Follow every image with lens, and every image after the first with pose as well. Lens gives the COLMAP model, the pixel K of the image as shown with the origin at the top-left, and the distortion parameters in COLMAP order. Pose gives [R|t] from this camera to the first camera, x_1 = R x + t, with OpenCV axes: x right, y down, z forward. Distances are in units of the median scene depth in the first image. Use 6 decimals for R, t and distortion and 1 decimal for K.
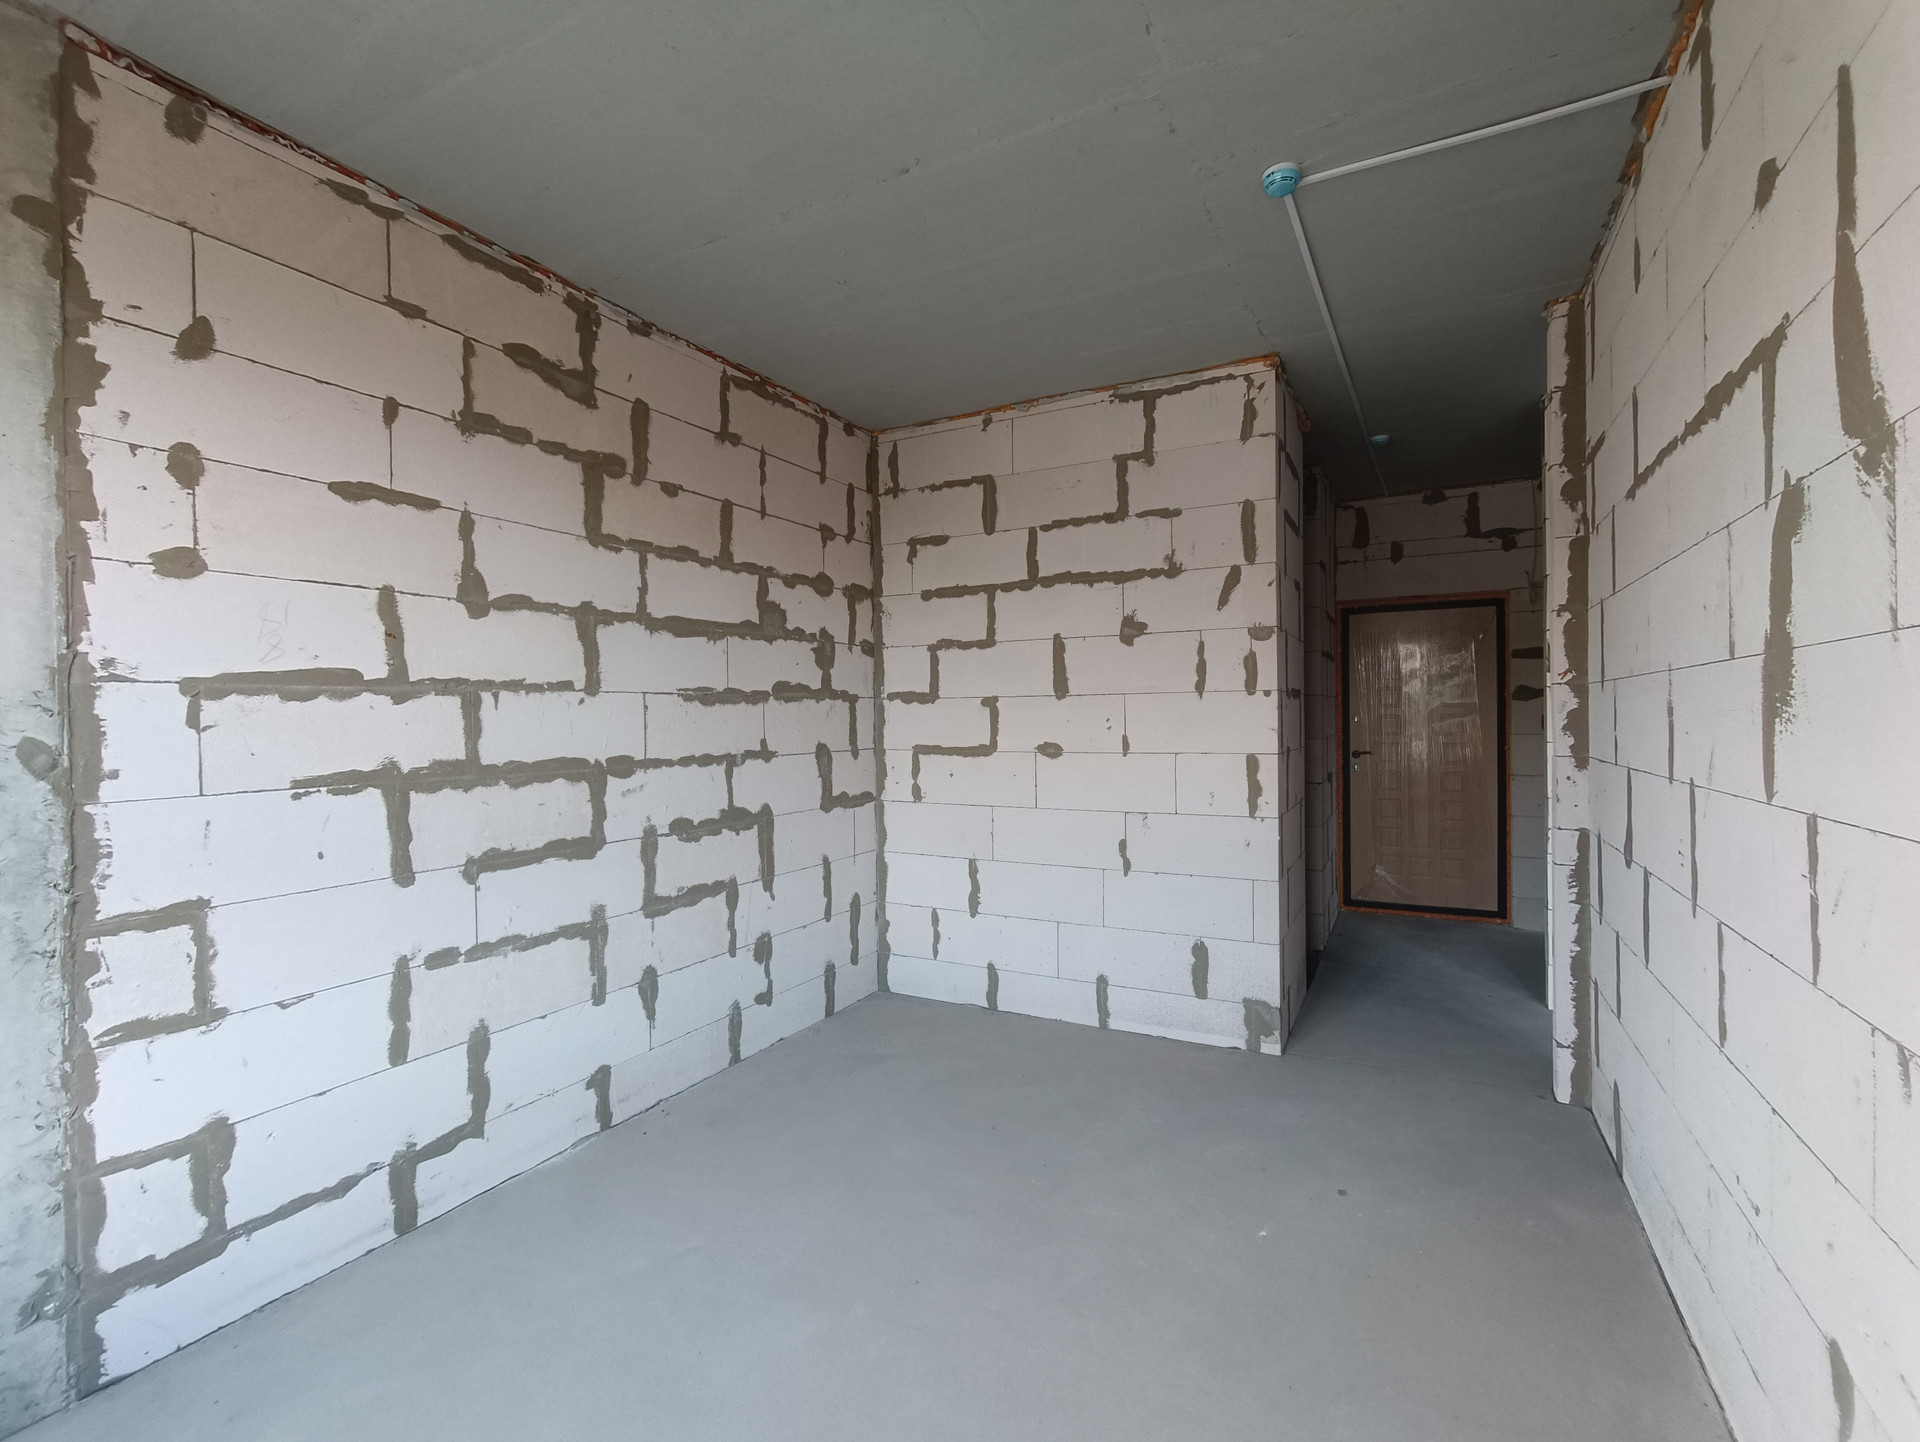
lens RADIAL K [[864.5, 0, 962.8], [0, 864.5, 721.1], [0, 0, 1]] dist [-0.005673, 0.001892]
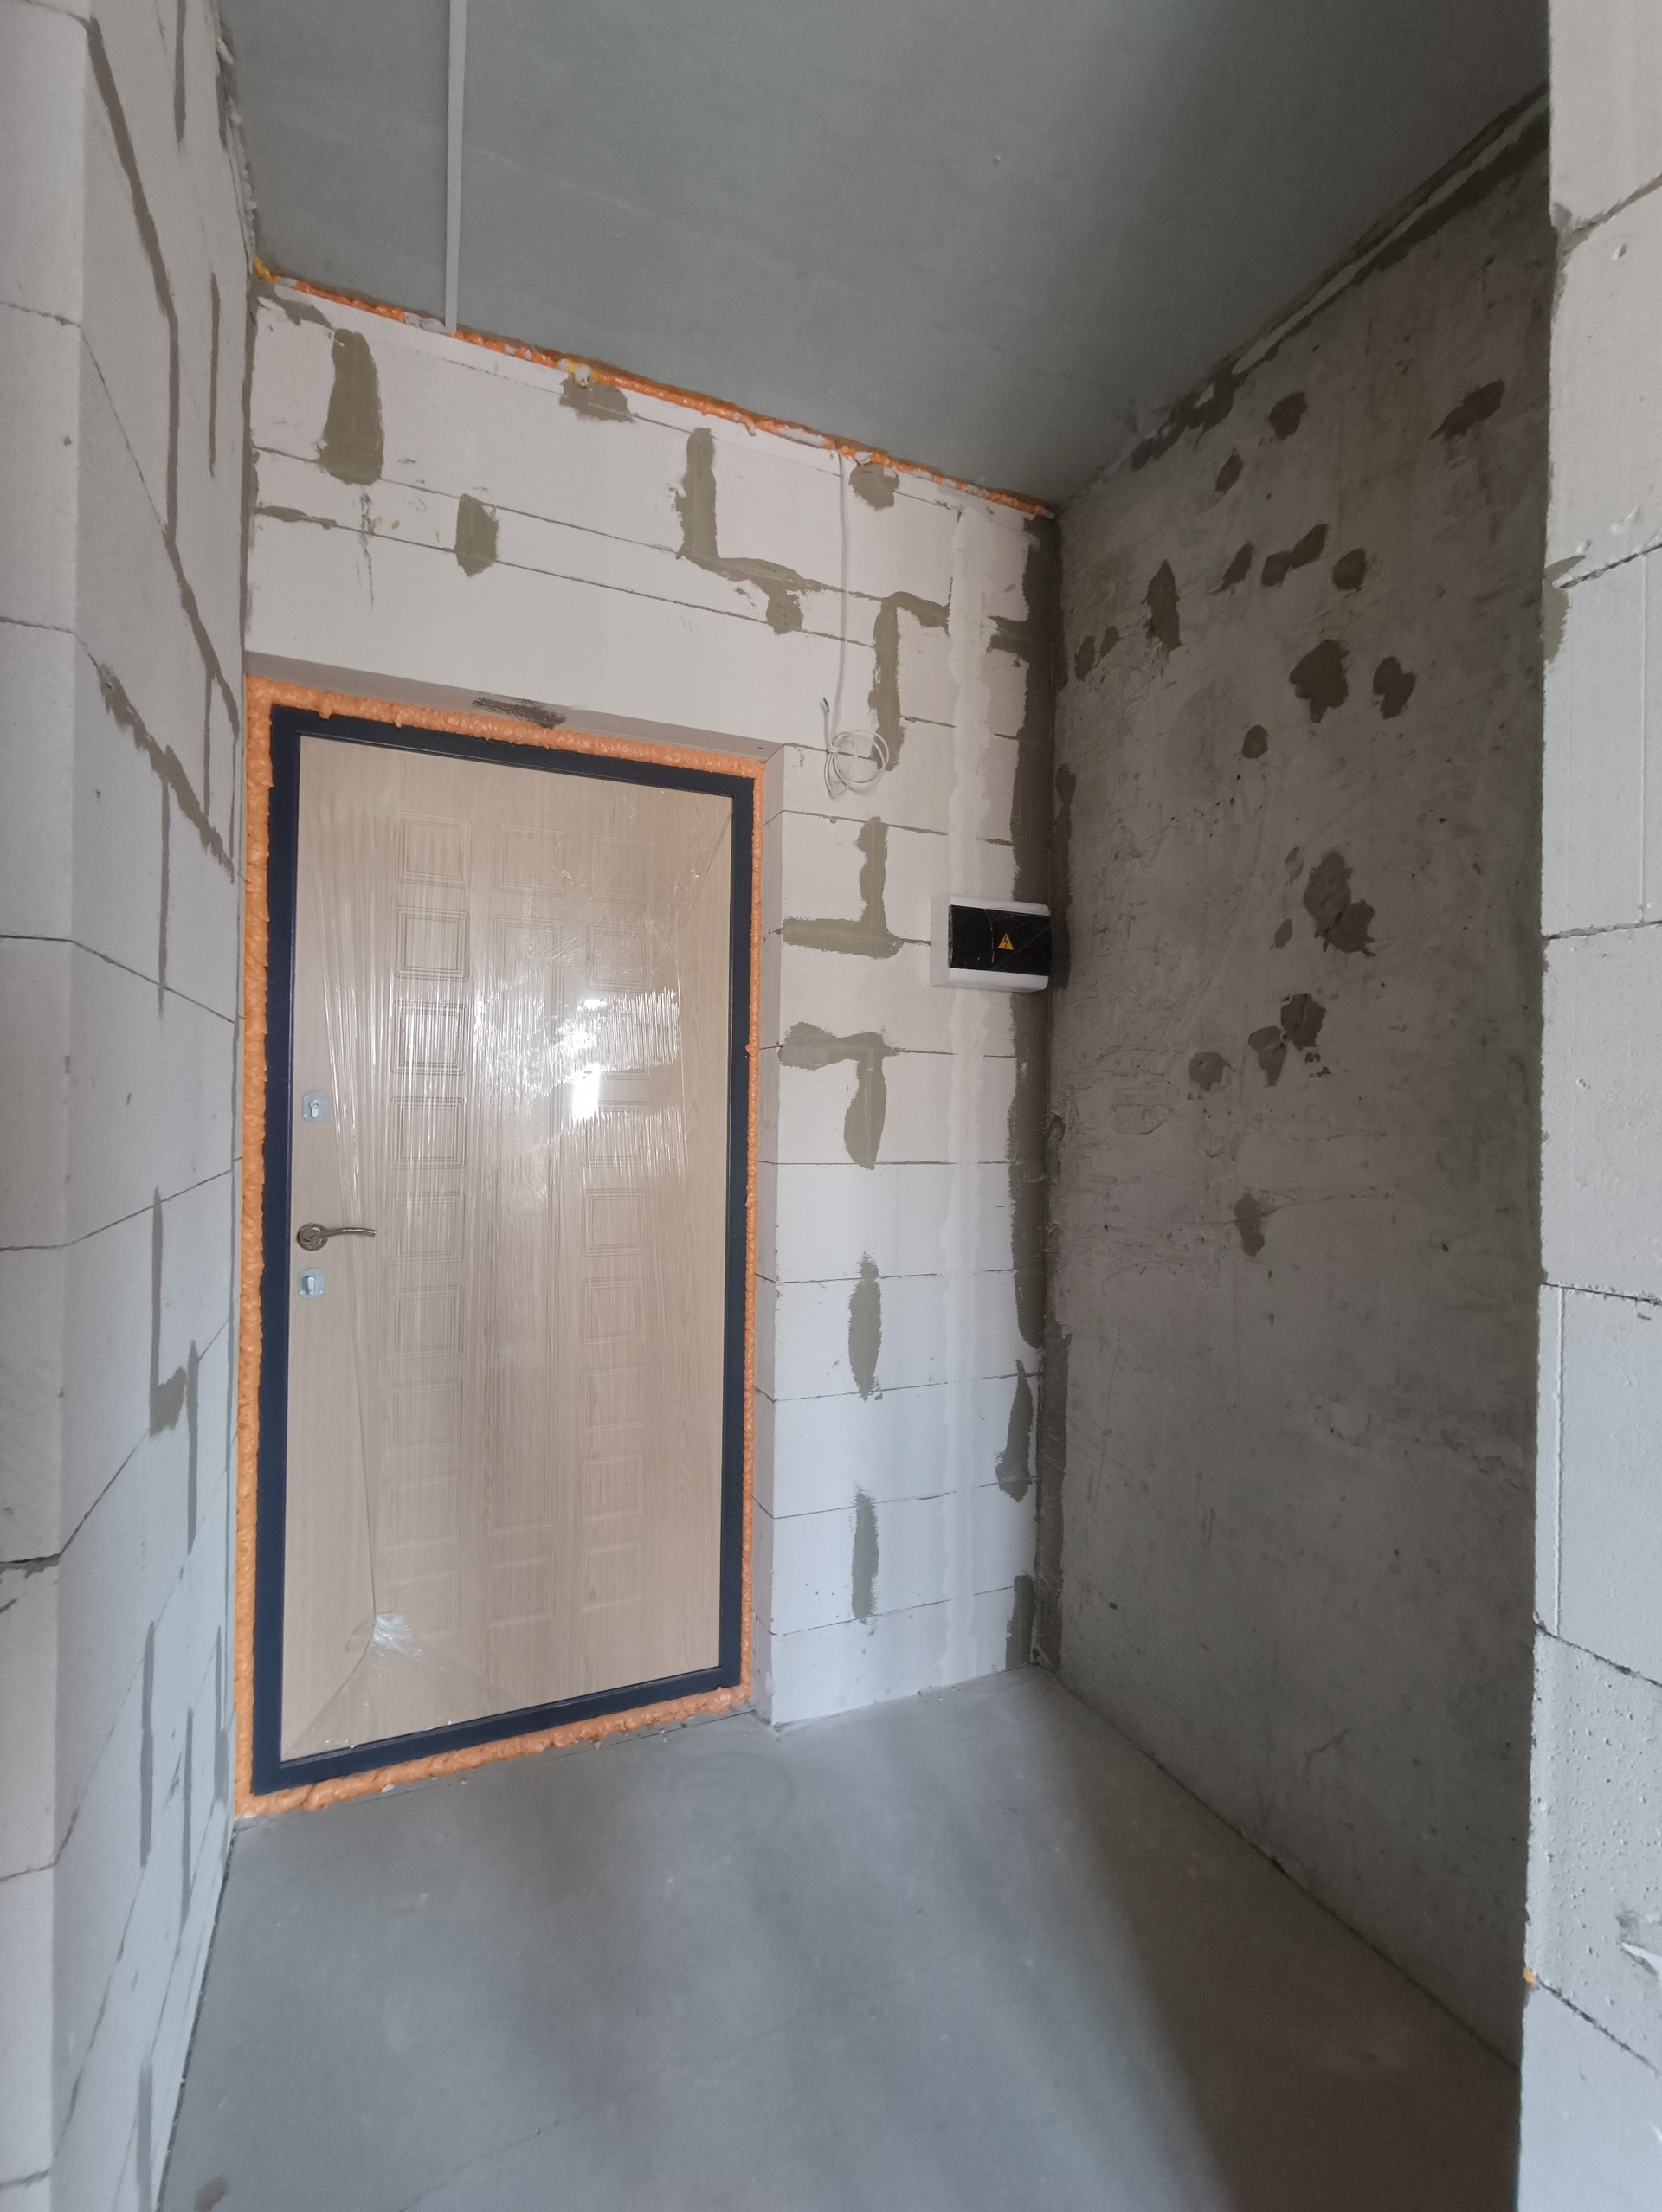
lens RADIAL K [[996.1, 0, 835.3], [0, 996.1, 1098.2], [0, 0, 1]] dist [-0.005673, 0.001892]
pose [[0.611944, 0.022087, 0.790593, 0.322918], [-0.015943, 0.999751, -0.015590, -0.005745], [-0.790740, -0.003065, 0.612144, 0.711916]]
